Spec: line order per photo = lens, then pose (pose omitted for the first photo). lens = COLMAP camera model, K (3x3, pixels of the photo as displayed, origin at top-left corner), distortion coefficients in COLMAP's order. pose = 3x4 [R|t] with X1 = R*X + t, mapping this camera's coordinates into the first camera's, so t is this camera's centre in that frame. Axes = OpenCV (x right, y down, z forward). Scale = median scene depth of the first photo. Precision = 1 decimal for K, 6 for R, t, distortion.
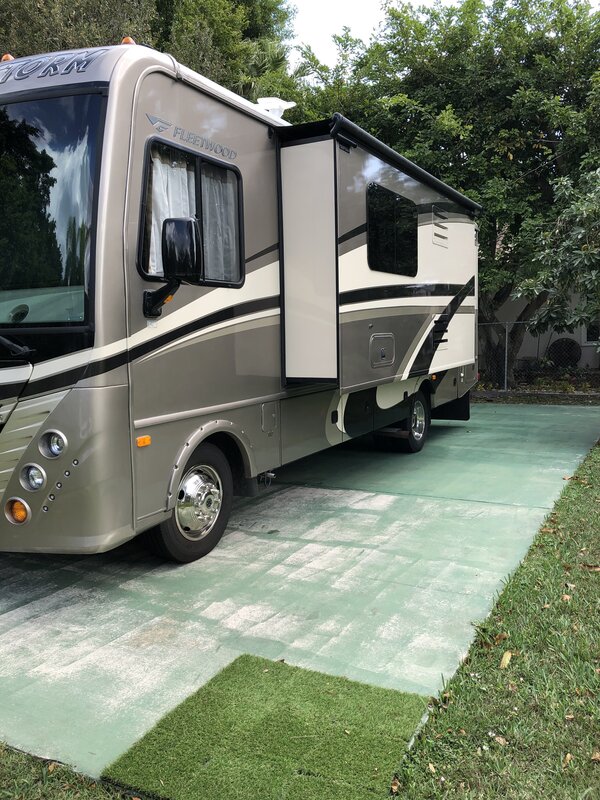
lens RADIAL K [[670.8, 0, 300.0], [0, 670.8, 400.0], [0, 0, 1]] dist [0.009016, 0.005705]
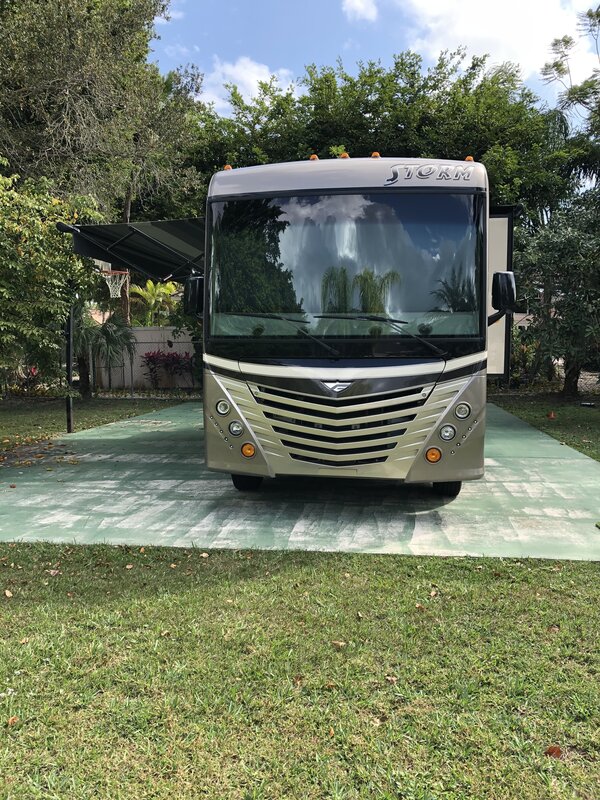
lens RADIAL K [[670.8, 0, 300.0], [0, 670.8, 400.0], [0, 0, 1]] dist [0.009016, 0.005705]
pose [[0.935525, -0.013108, 0.353018, -1.263917], [0.018324, 0.999767, -0.011436, 0.049415], [-0.352786, 0.017168, 0.935546, -0.351068]]
